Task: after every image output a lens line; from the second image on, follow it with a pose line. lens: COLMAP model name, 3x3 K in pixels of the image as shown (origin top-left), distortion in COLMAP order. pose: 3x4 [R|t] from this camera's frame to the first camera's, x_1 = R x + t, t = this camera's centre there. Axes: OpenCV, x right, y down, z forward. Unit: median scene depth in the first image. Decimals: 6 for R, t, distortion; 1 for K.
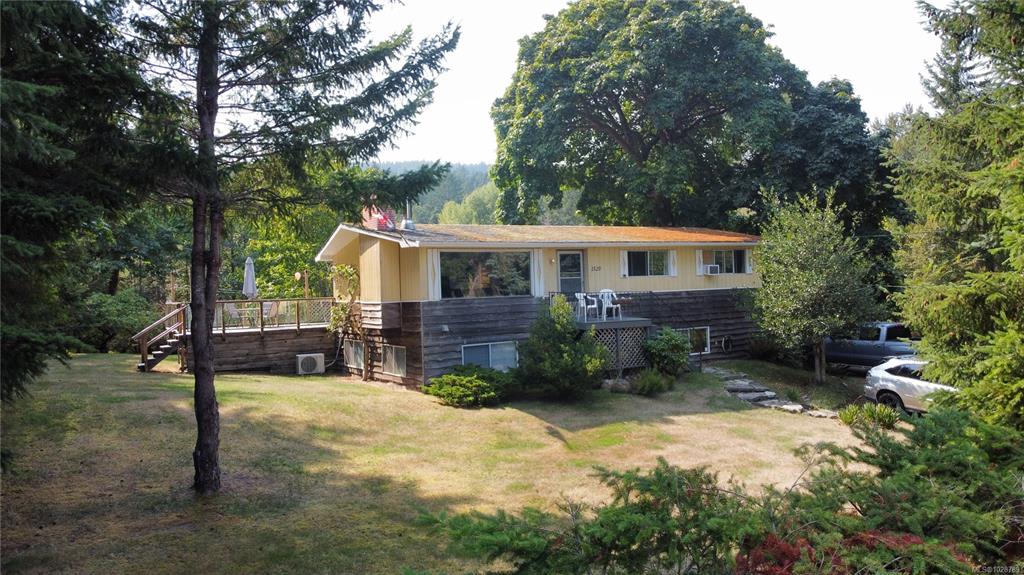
lens RADIAL K [[764.1, 0, 515.9], [0, 764.1, 285.0], [0, 0, 1]] dist [-0.012124, 0.002921]
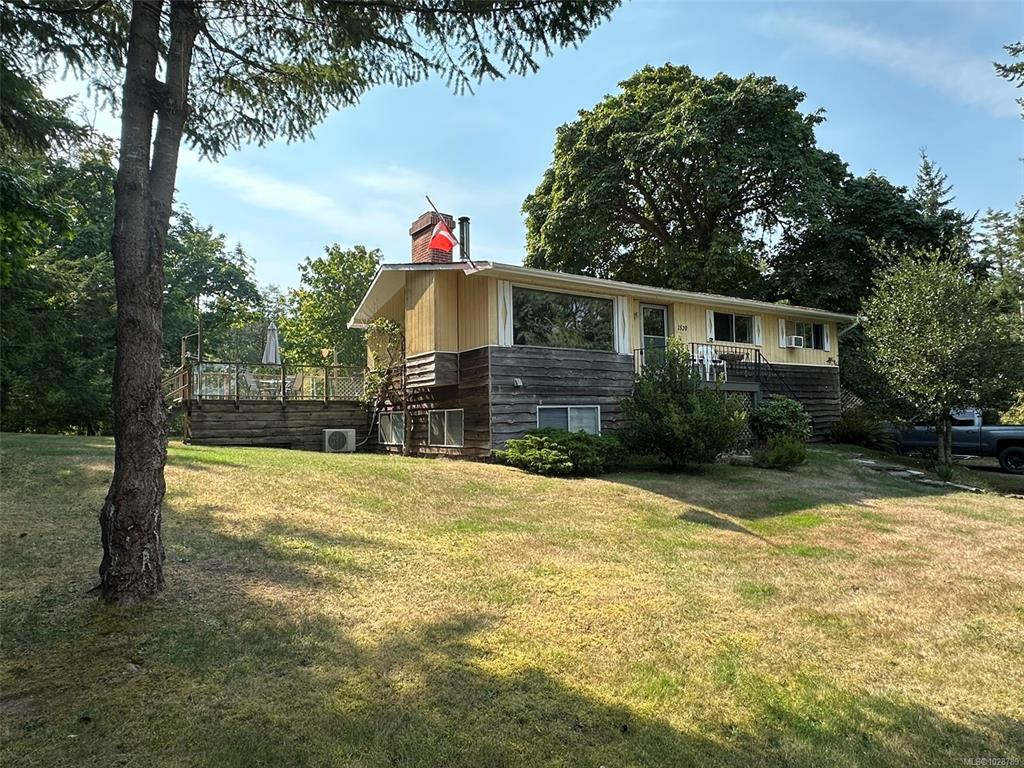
lens RADIAL K [[609.8, 0, 513.3], [0, 609.8, 391.7], [0, 0, 1]] dist [-0.009474, -0.000972]
pose [[0.999461, 0.016094, 0.028610, -0.103720], [-0.014673, 0.998681, -0.049208, 0.087675], [-0.029364, 0.048761, 0.998379, 0.338856]]
